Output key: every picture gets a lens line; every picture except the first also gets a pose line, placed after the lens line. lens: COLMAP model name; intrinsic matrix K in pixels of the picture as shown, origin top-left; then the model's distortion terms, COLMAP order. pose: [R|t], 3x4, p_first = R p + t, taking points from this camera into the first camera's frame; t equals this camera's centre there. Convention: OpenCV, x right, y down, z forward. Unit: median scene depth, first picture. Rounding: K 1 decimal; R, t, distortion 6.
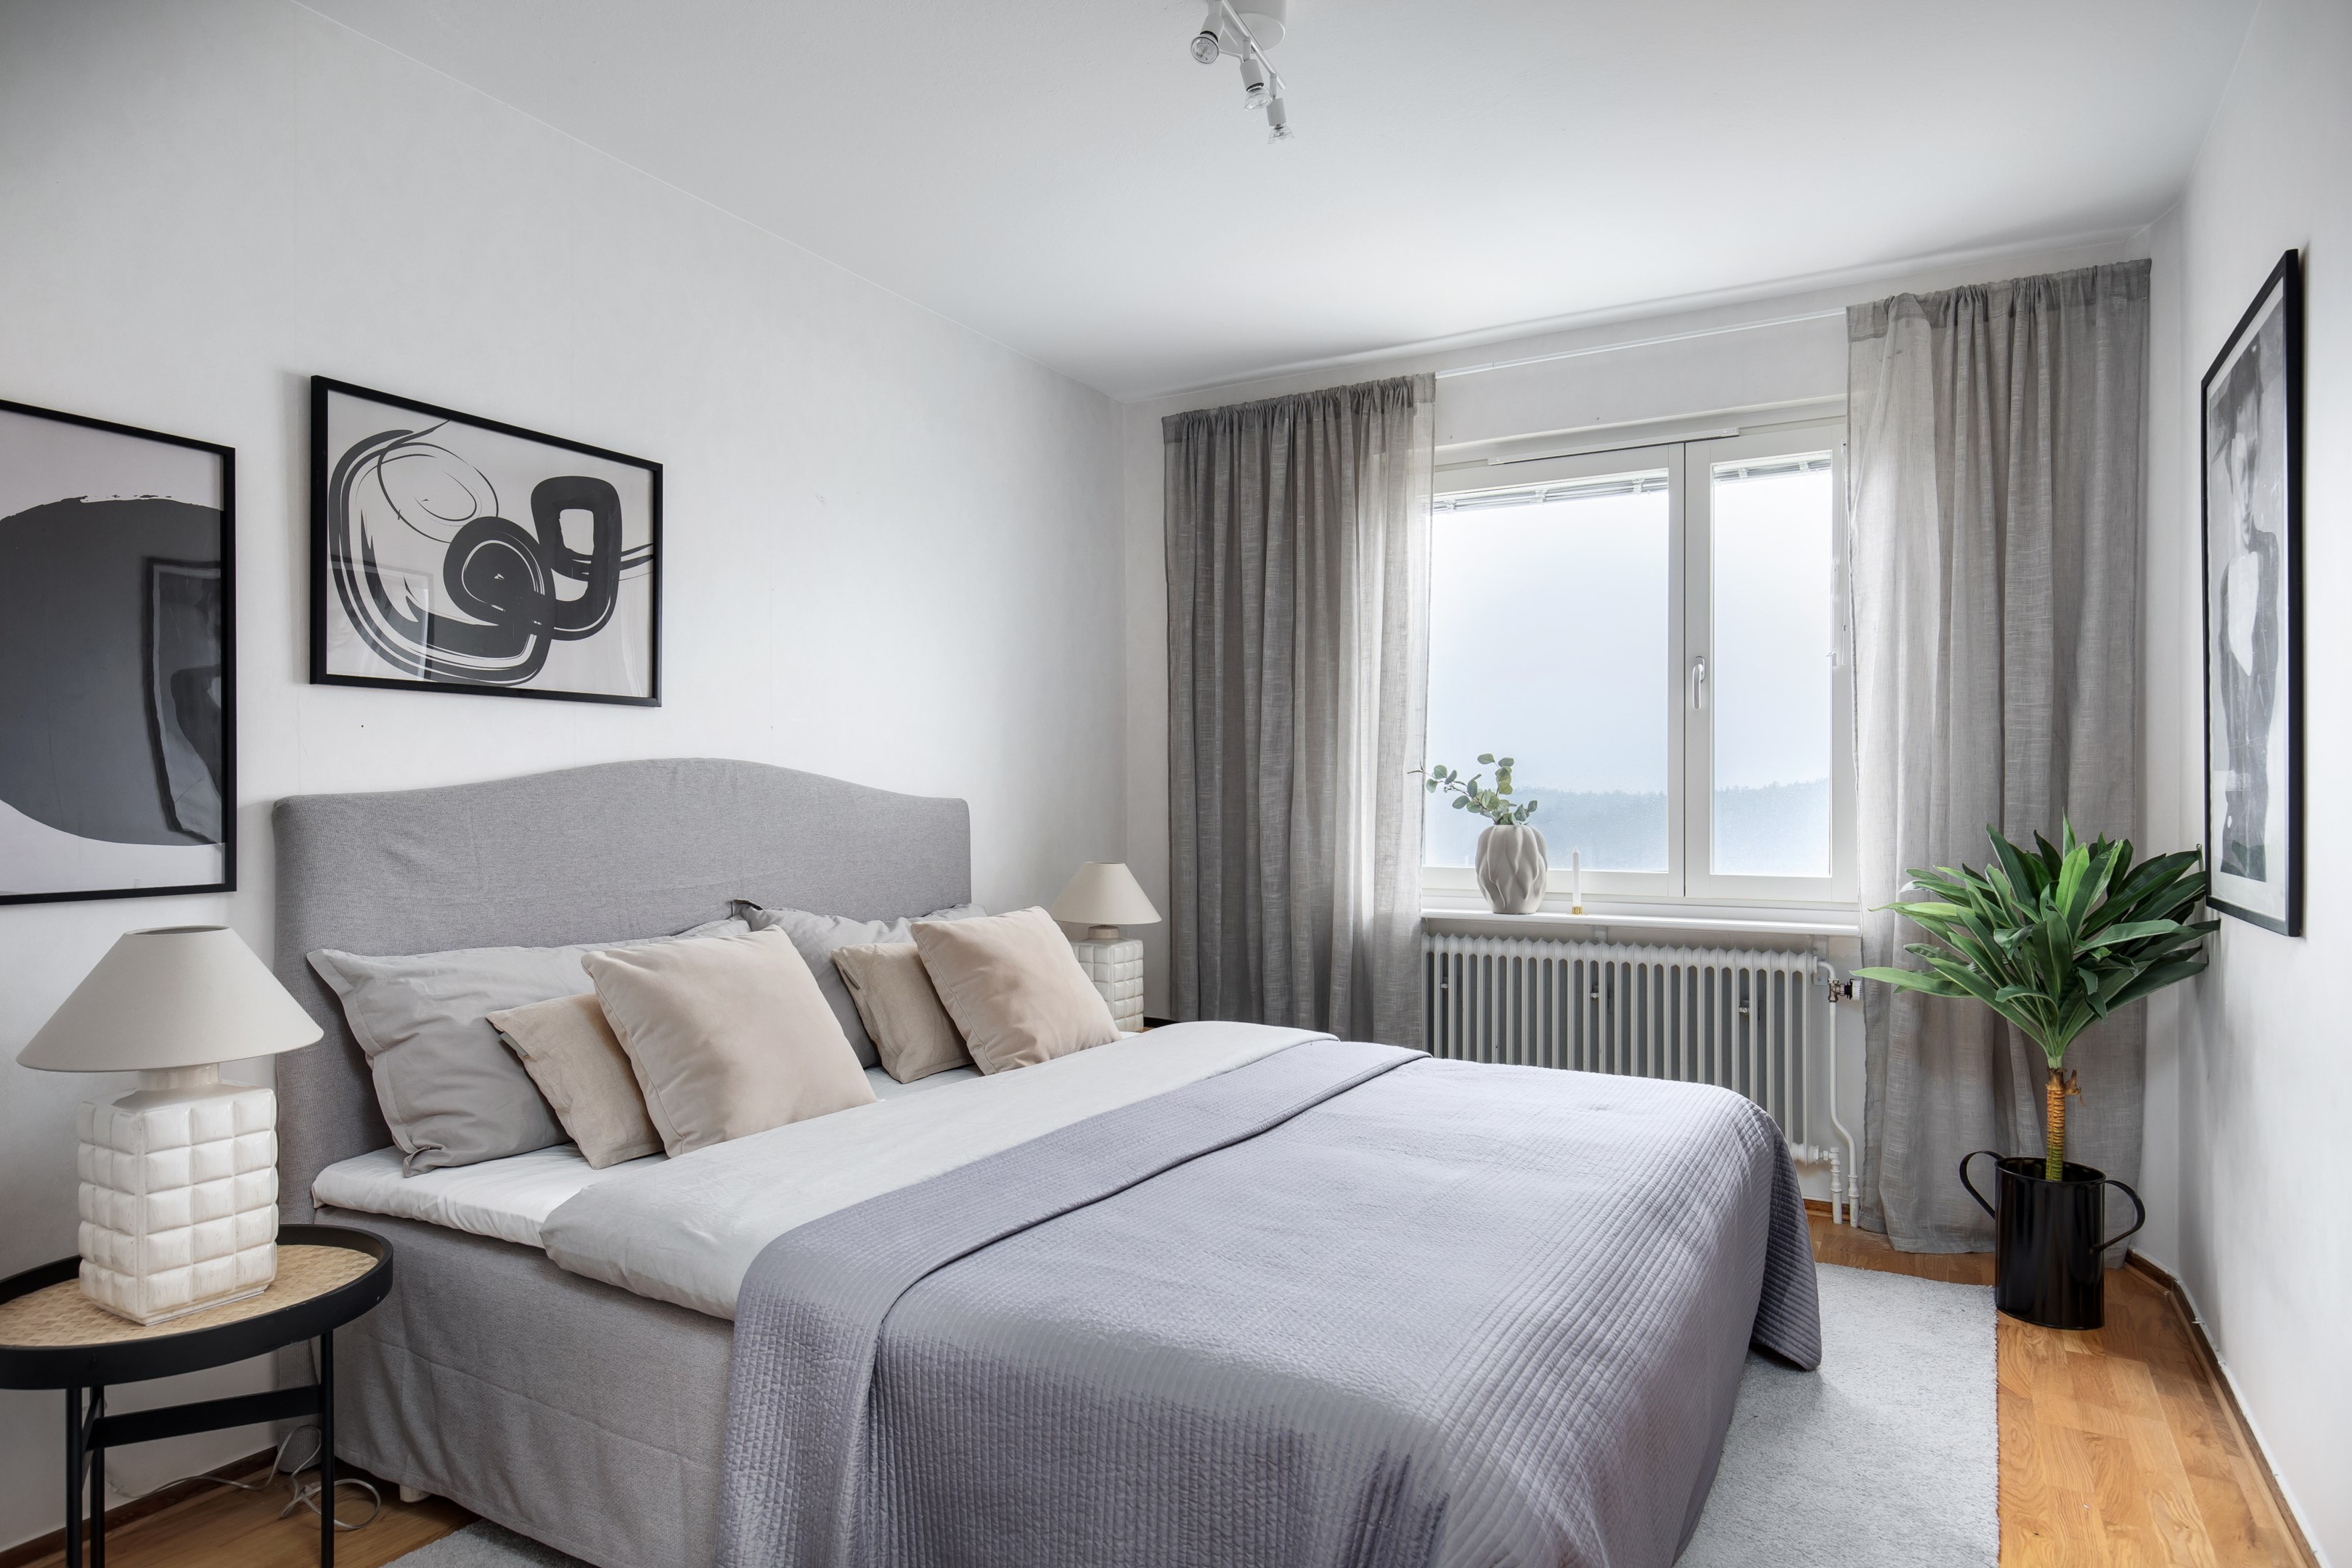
lens RADIAL K [[1375.4, 0, 1181.0], [0, 1375.4, 809.8], [0, 0, 1]] dist [-0.007173, -0.000118]
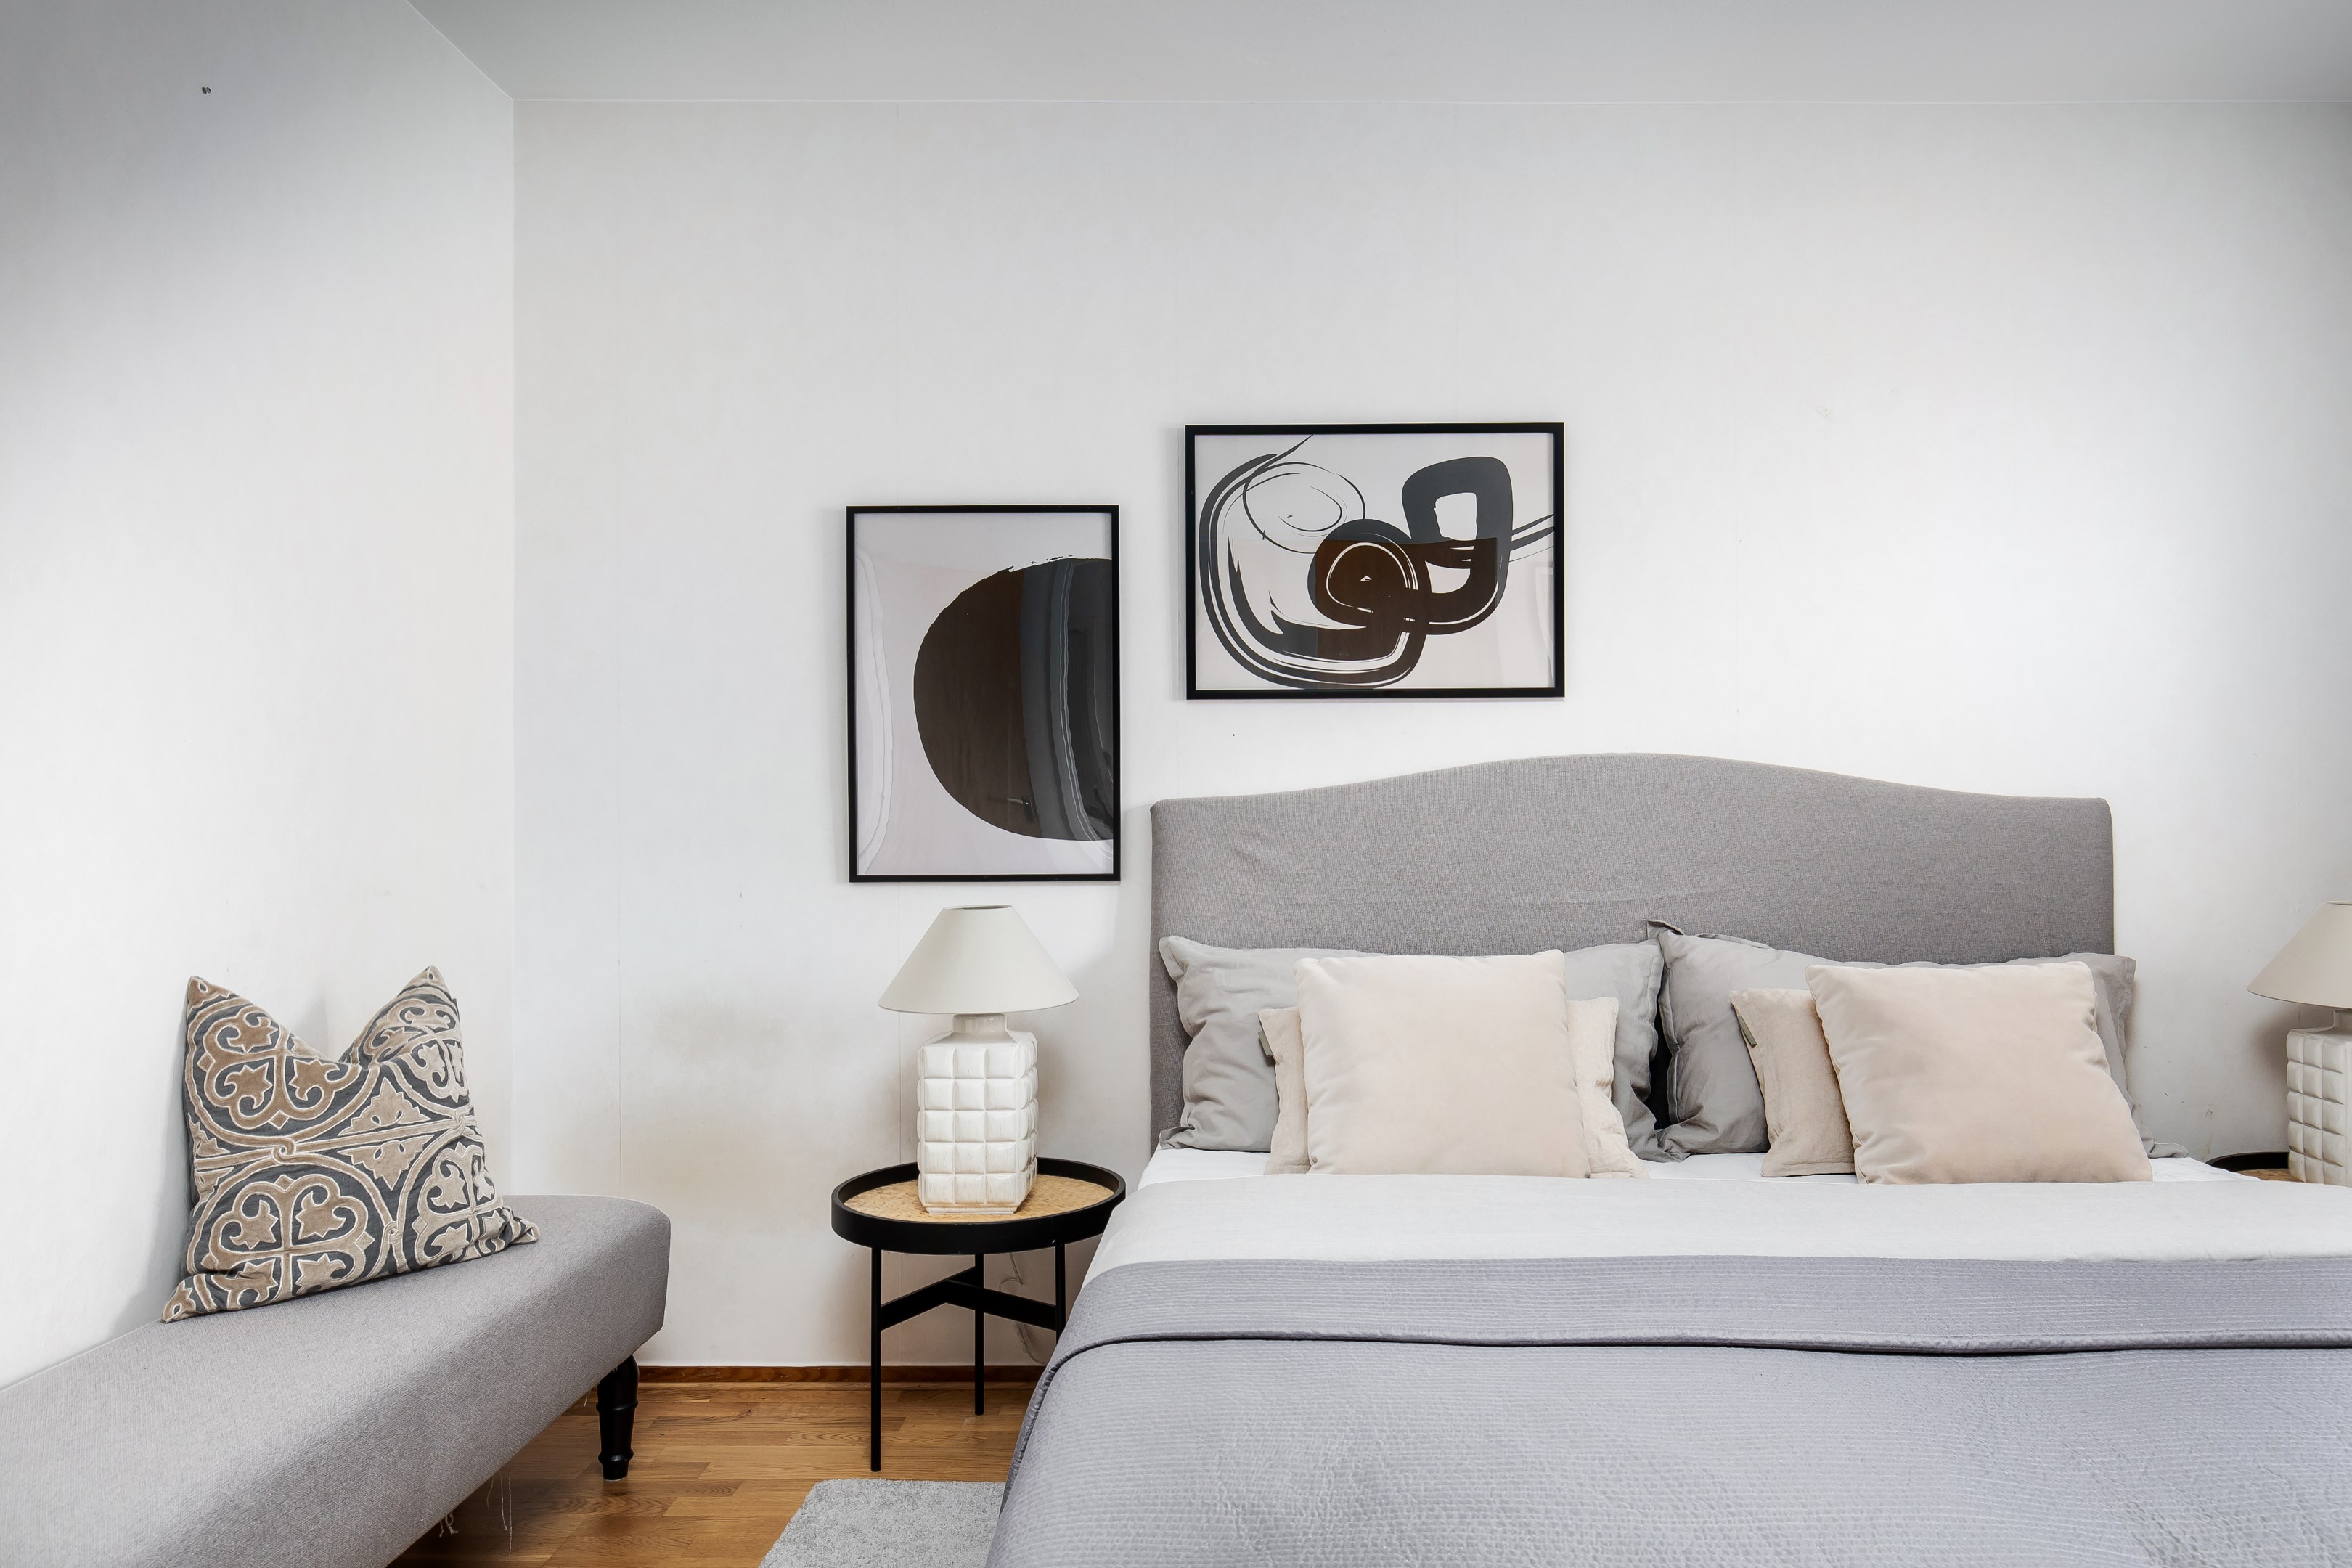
lens RADIAL K [[1643.9, 0, 1232.5], [0, 1643.9, 800.3], [0, 0, 1]] dist [0.002526, -0.002000]
pose [[0.486801, -0.003607, -0.873505, 0.428432], [-0.002437, 0.999982, -0.005487, -0.001741], [0.873509, 0.004800, 0.486784, 0.288604]]
